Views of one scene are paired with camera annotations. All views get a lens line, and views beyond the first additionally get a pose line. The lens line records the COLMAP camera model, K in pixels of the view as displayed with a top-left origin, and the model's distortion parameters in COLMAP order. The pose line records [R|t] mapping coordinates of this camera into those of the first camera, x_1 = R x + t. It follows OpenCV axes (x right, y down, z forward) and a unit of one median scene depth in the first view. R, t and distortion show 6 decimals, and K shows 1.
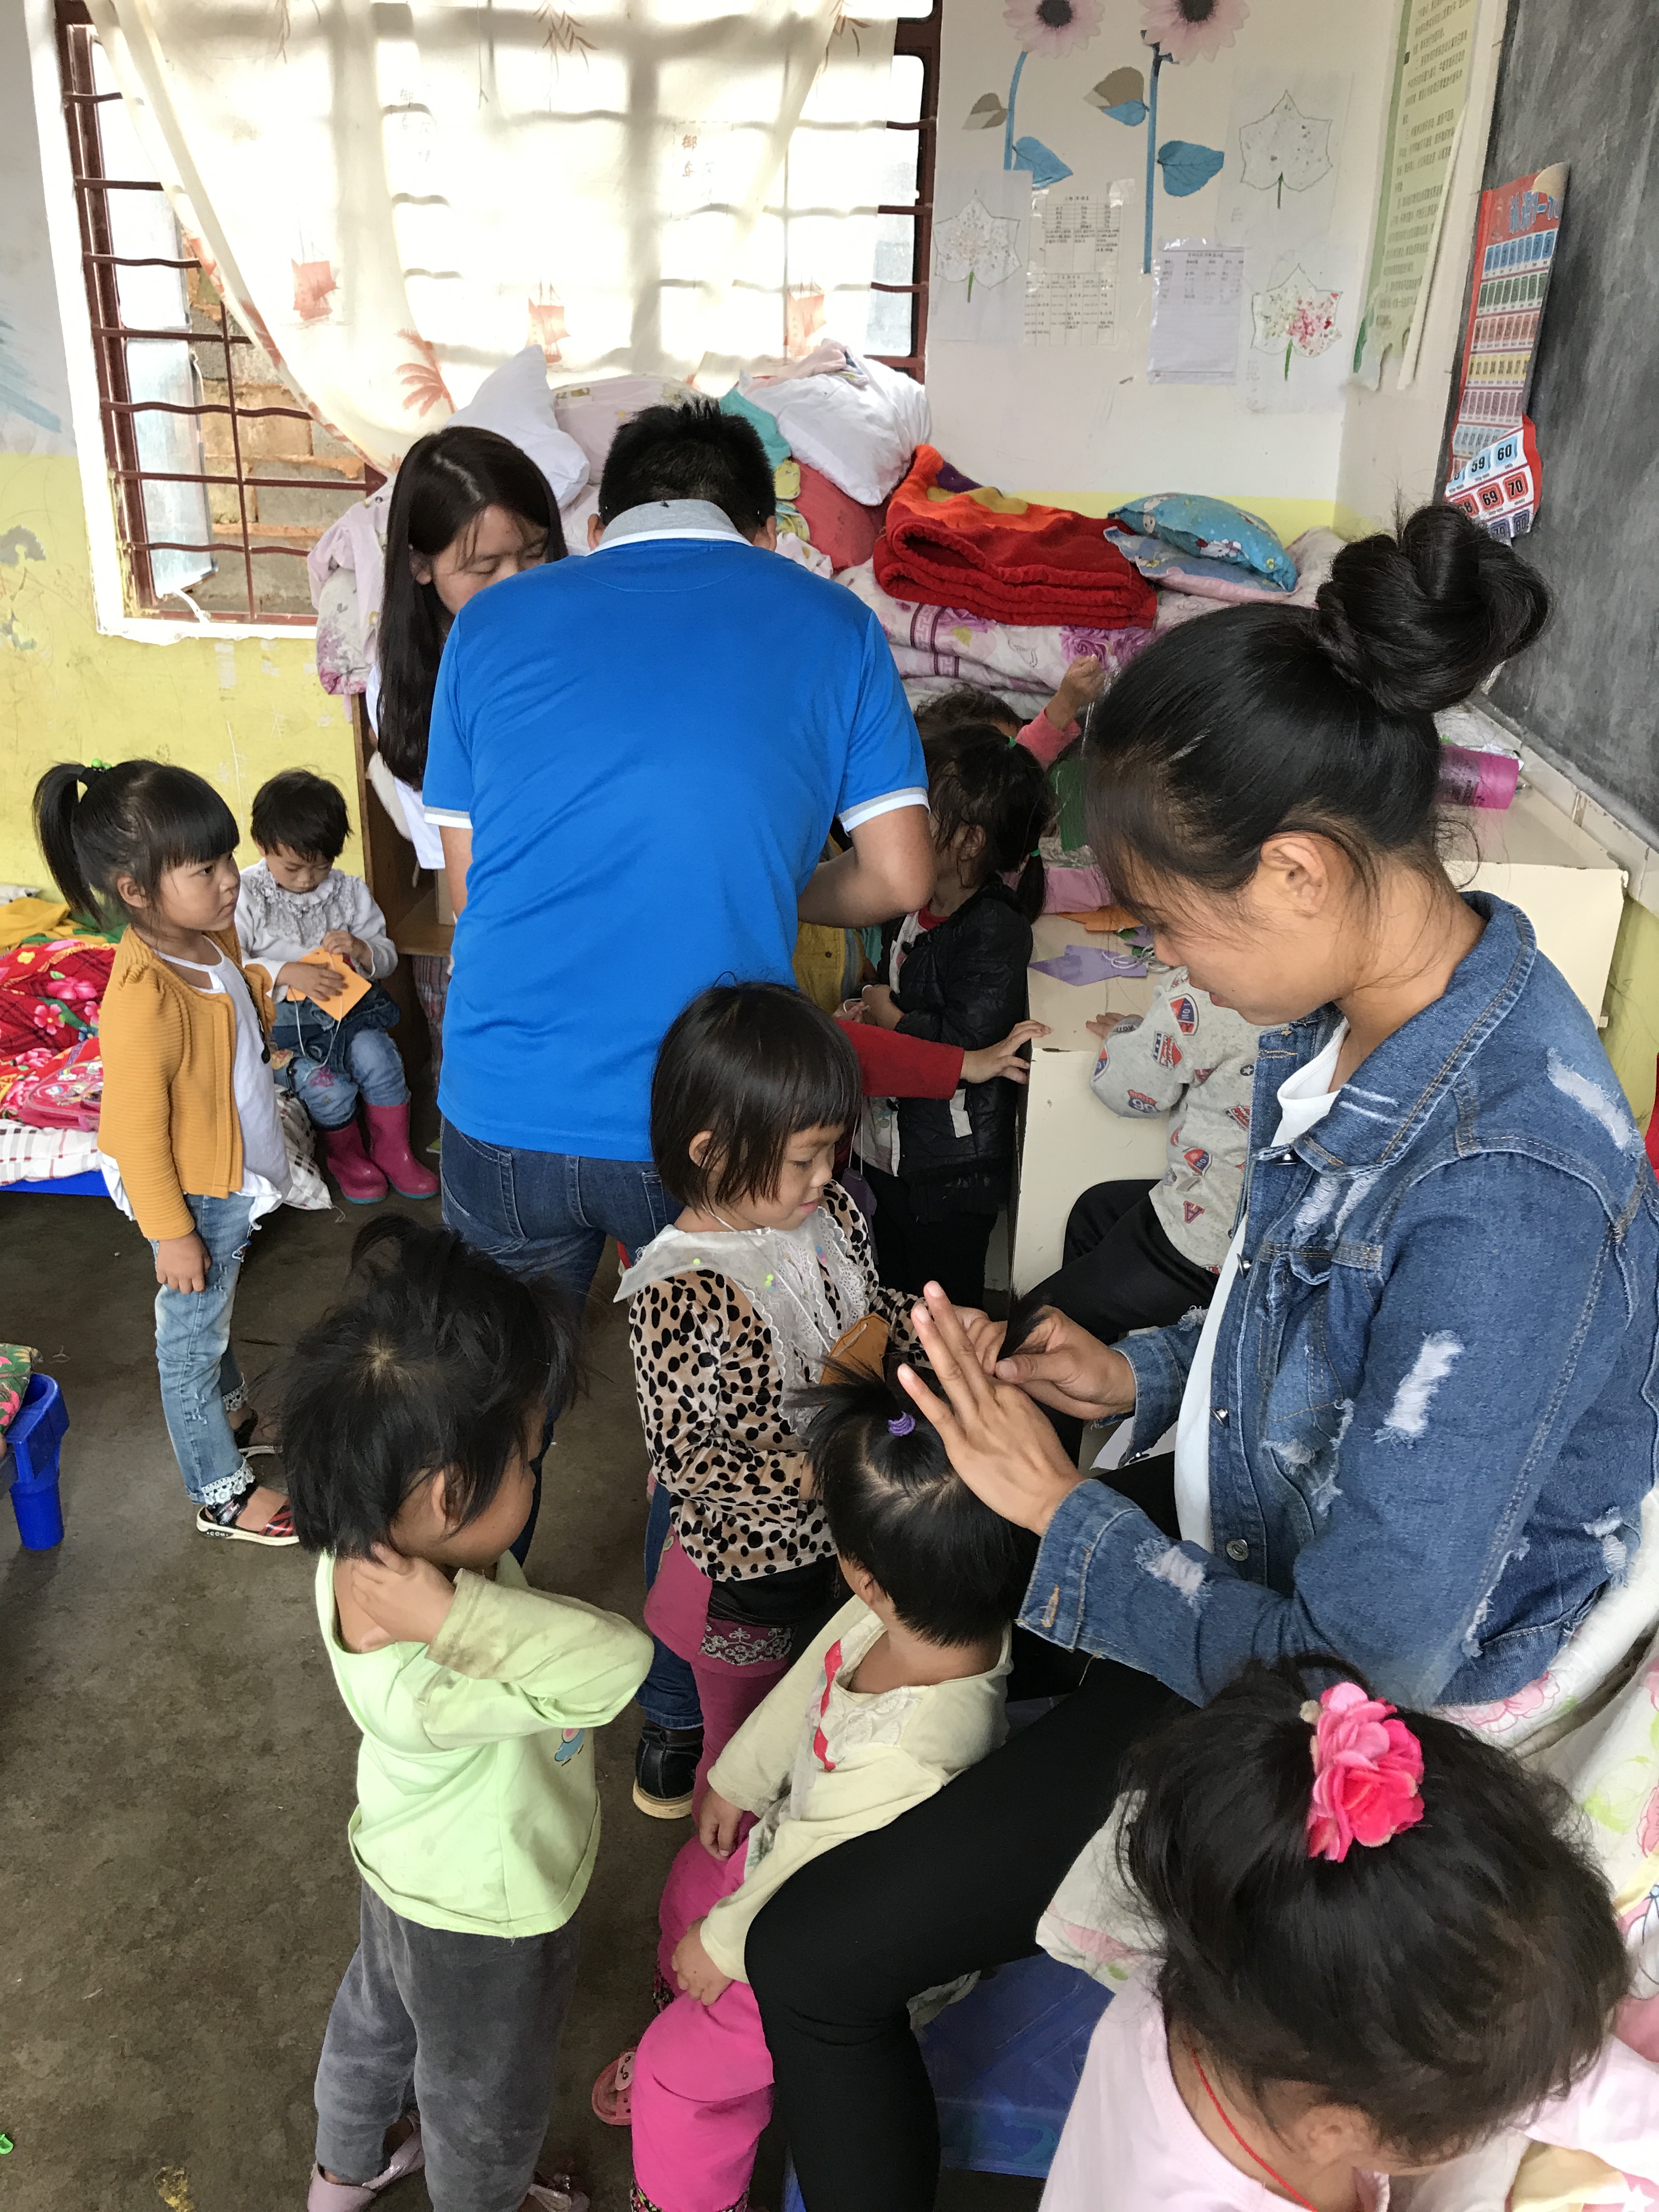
lens RADIAL K [[1832.6, 0, 881.2], [0, 1832.6, 1112.6], [0, 0, 1]] dist [-0.026986, 0.022151]
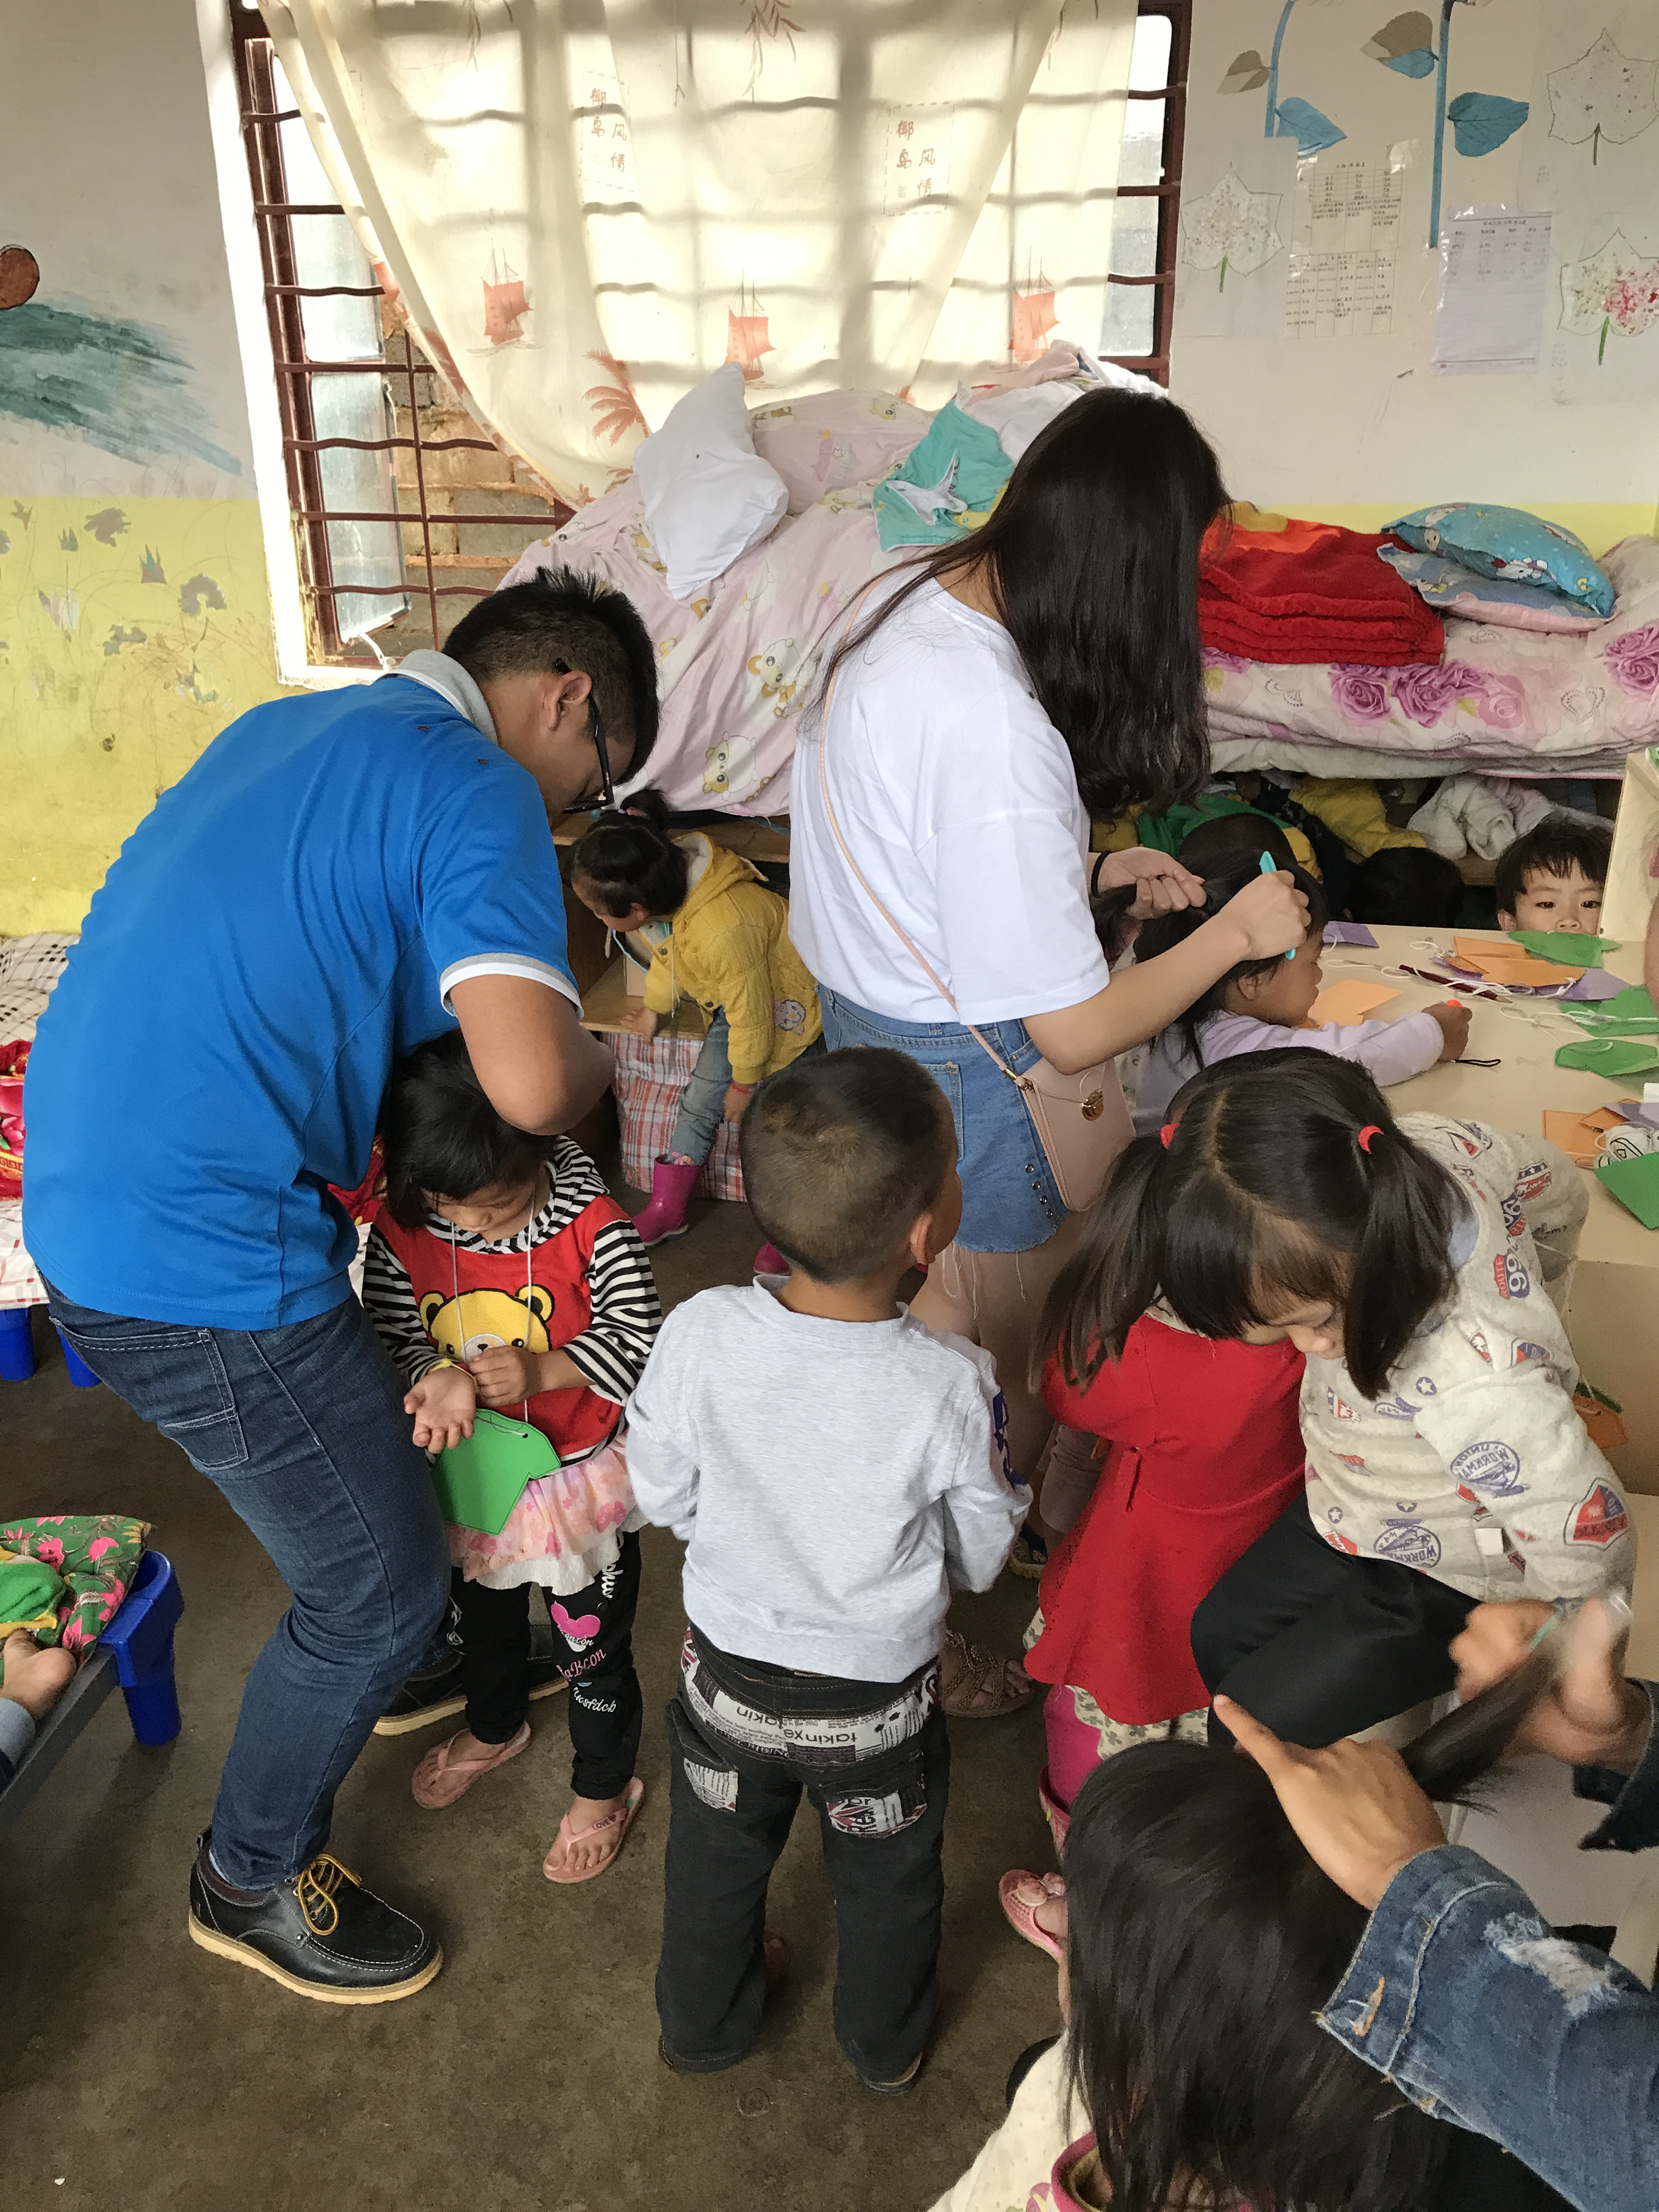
lens RADIAL K [[1832.6, 0, 832.2], [0, 1832.6, 1112.5], [0, 0, 1]] dist [-0.026986, 0.022151]
pose [[0.990014, 0.013686, -0.140303, -0.008685], [-0.013849, 0.999904, -0.000186, -0.048283], [0.140287, 0.002127, 0.990109, 0.109952]]
